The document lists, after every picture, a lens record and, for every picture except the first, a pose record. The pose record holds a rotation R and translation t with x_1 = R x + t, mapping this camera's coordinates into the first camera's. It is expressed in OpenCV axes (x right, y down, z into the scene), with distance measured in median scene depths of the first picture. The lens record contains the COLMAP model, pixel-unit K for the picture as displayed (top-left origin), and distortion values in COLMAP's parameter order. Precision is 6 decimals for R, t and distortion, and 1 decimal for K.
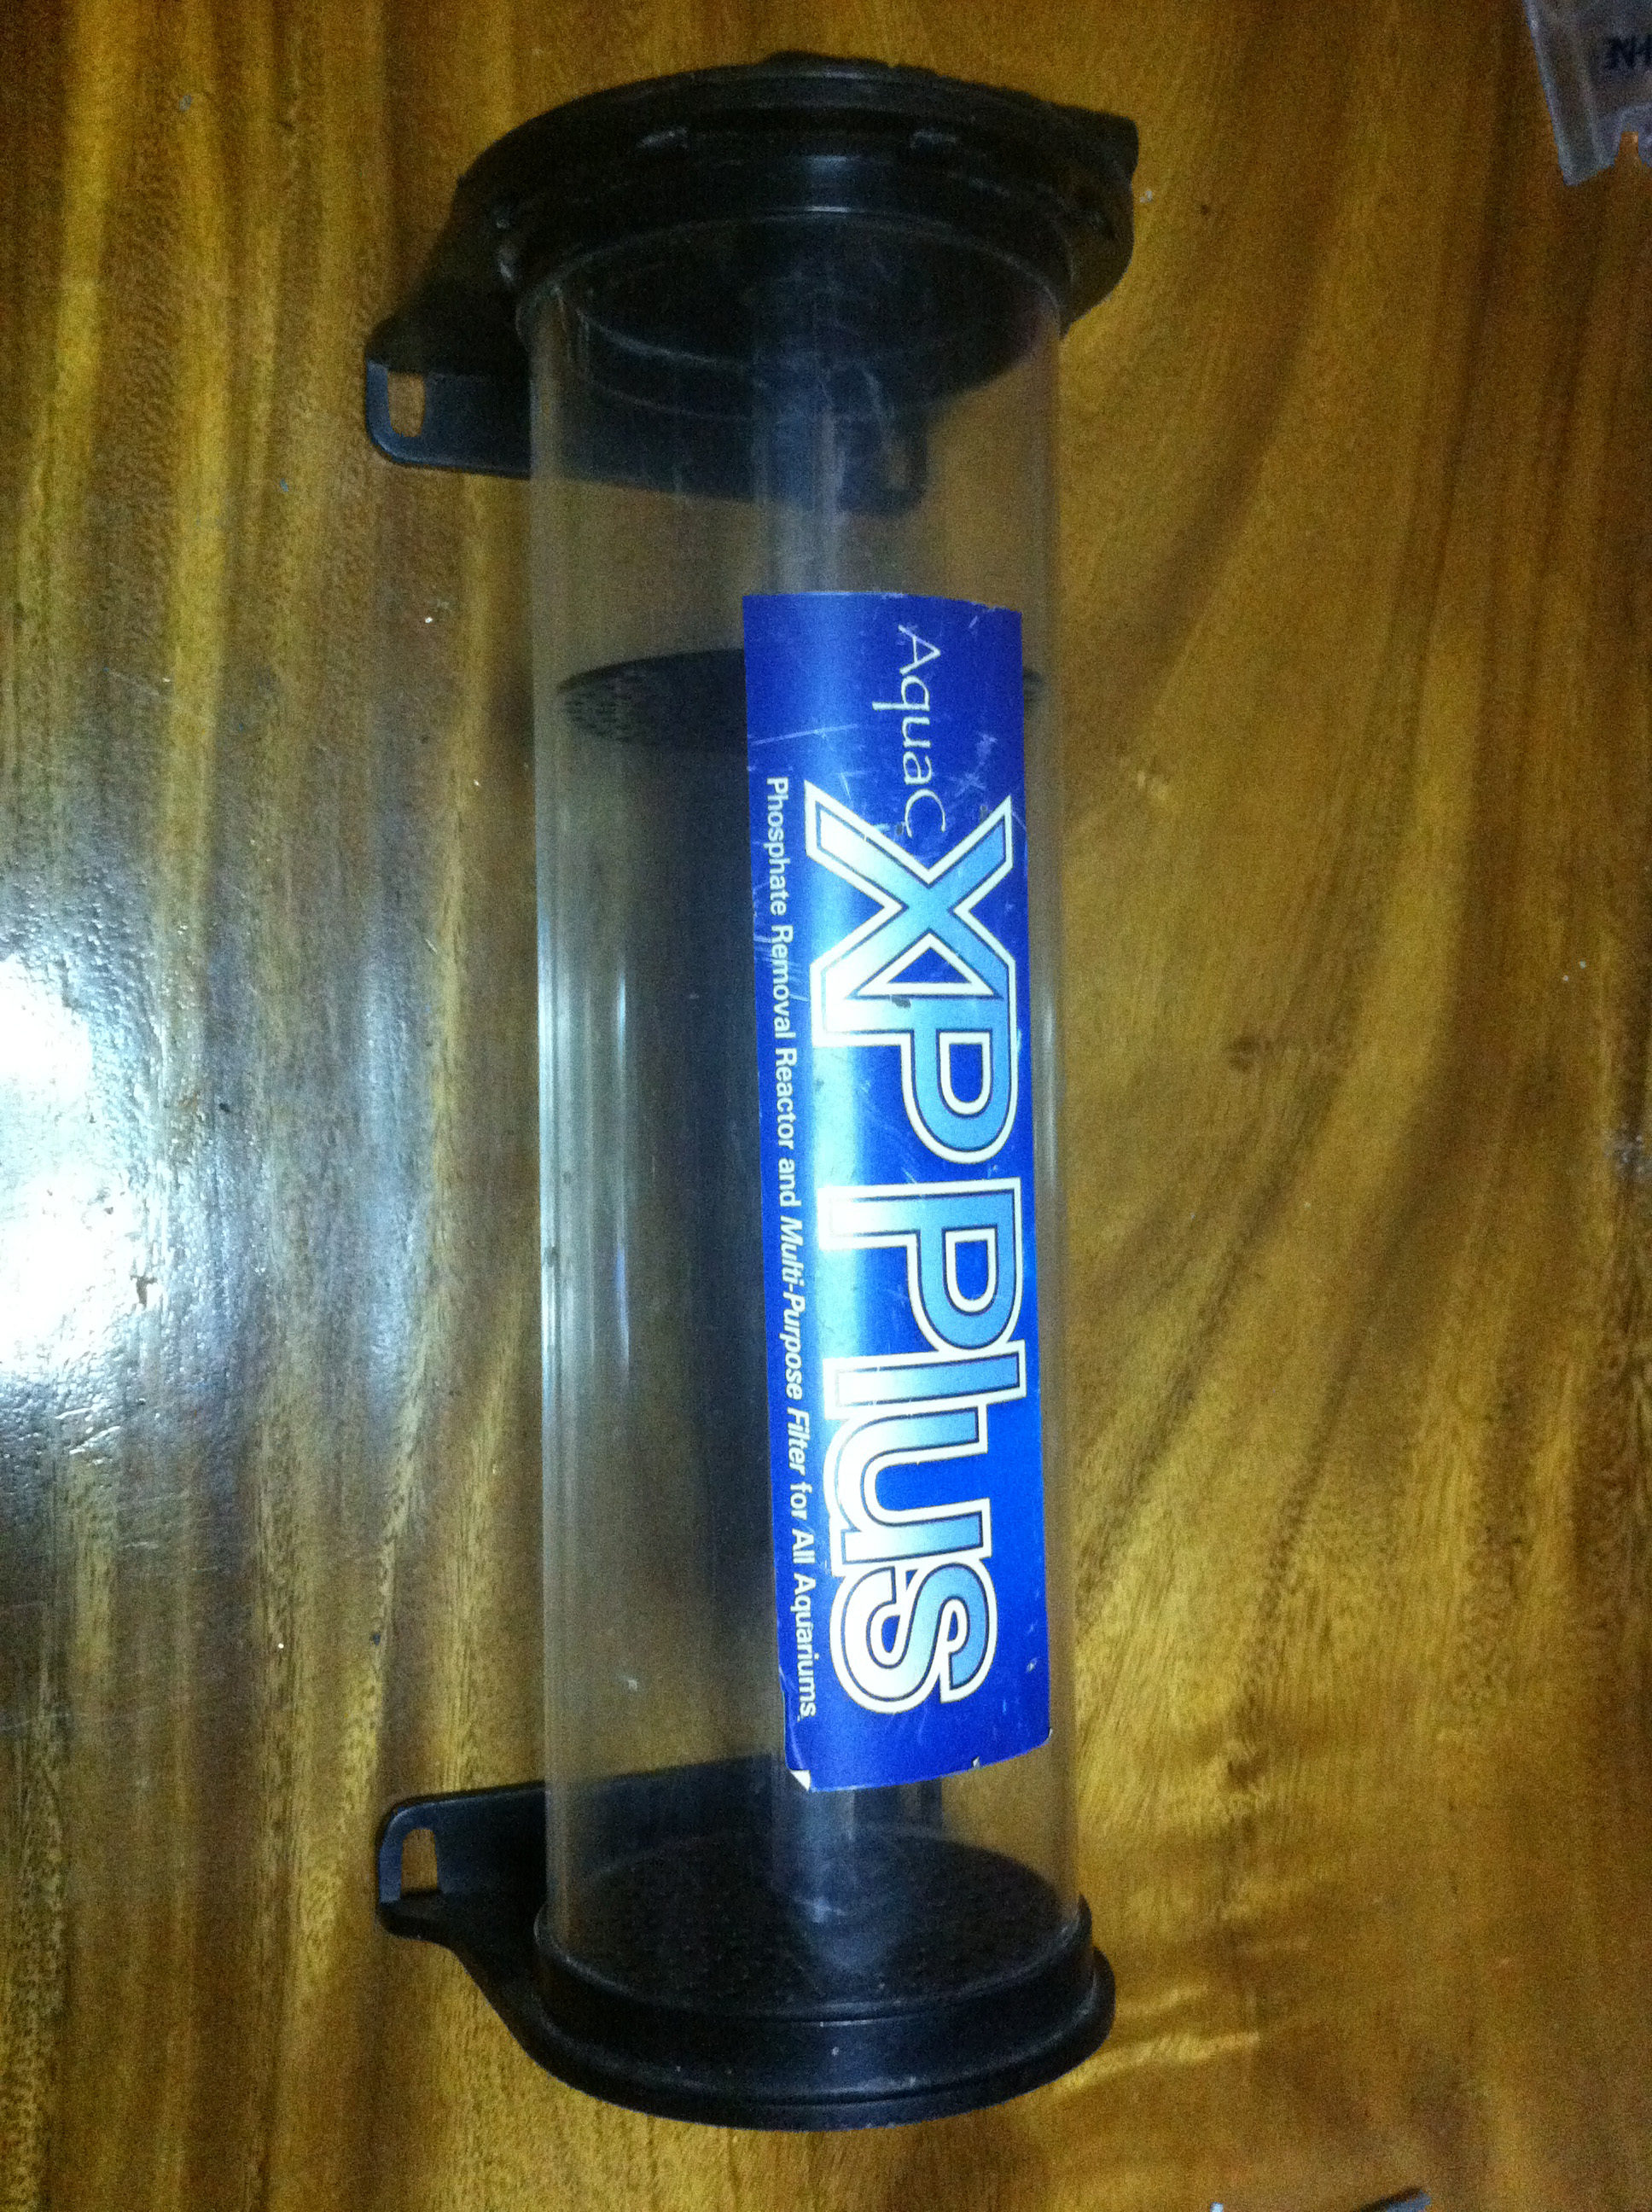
lens RADIAL K [[2167.8, 0, 826.0], [0, 2167.8, 1106.0], [0, 0, 1]] dist [0.107528, -0.437798]
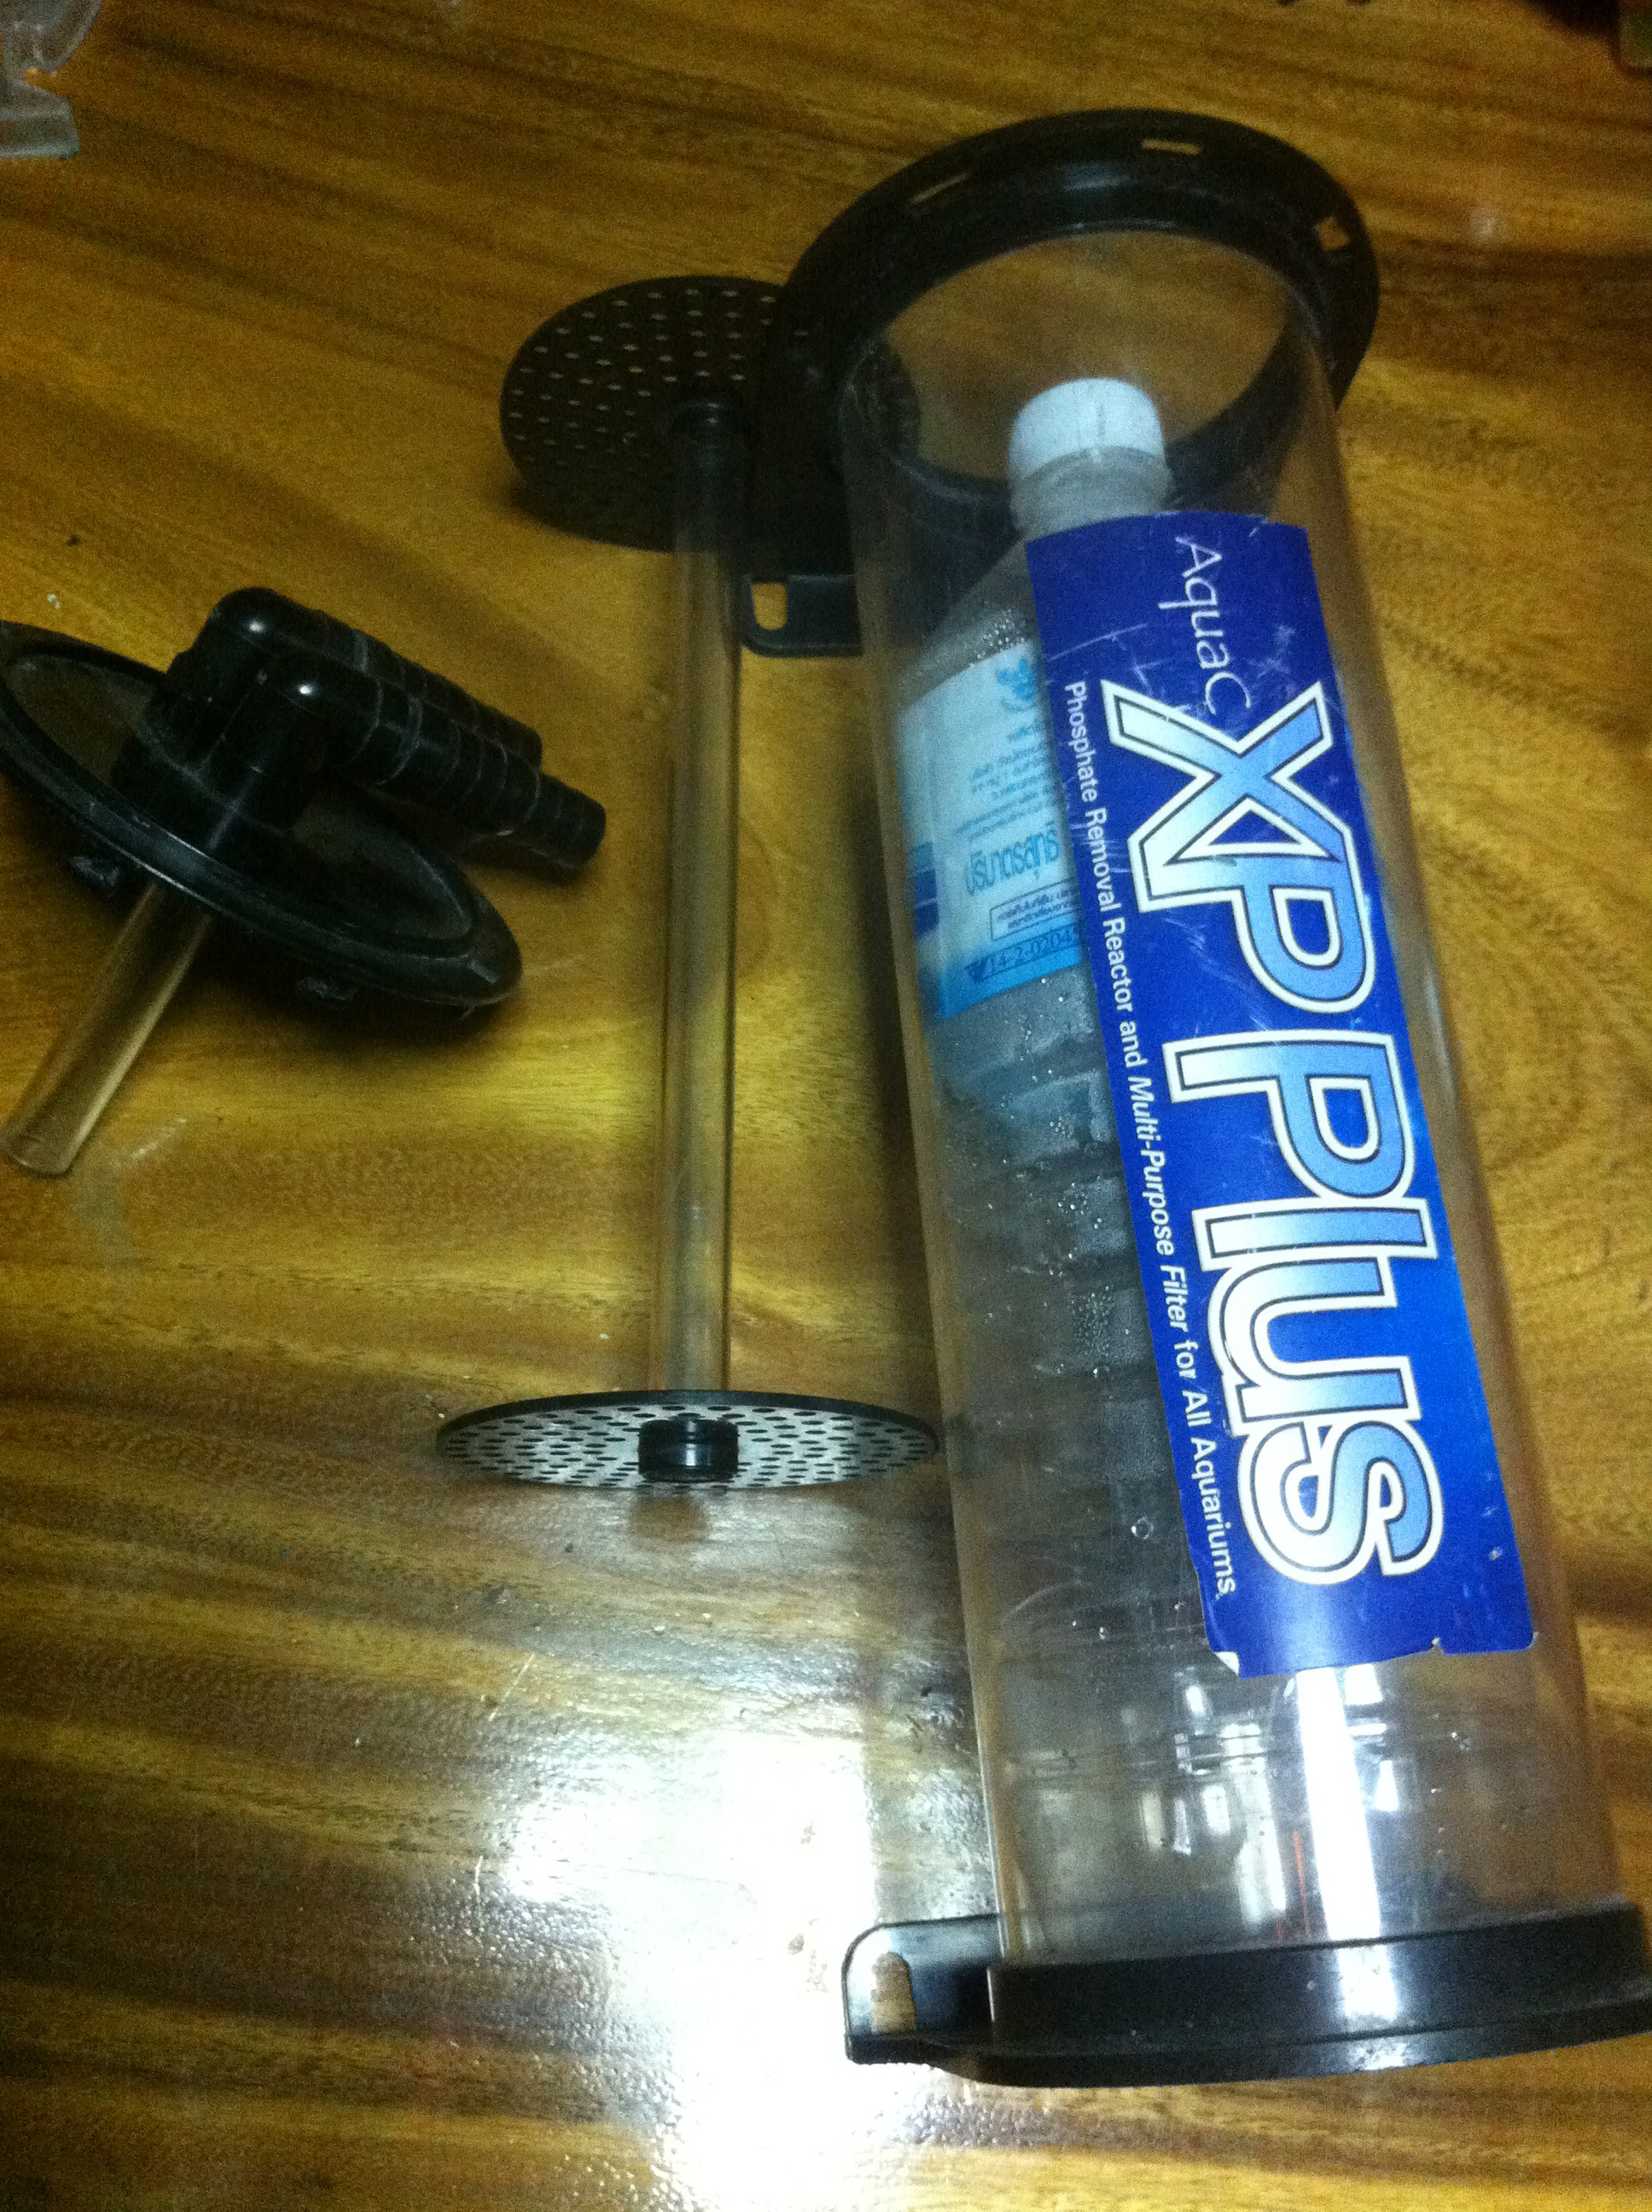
lens RADIAL K [[2167.8, 0, 826.0], [0, 2167.8, 1106.0], [0, 0, 1]] dist [0.107528, -0.437798]
pose [[0.956138, -0.164156, -0.242595, 0.081967], [0.078112, 0.941110, -0.328954, 0.365540], [0.282309, 0.295576, 0.912654, 0.080803]]
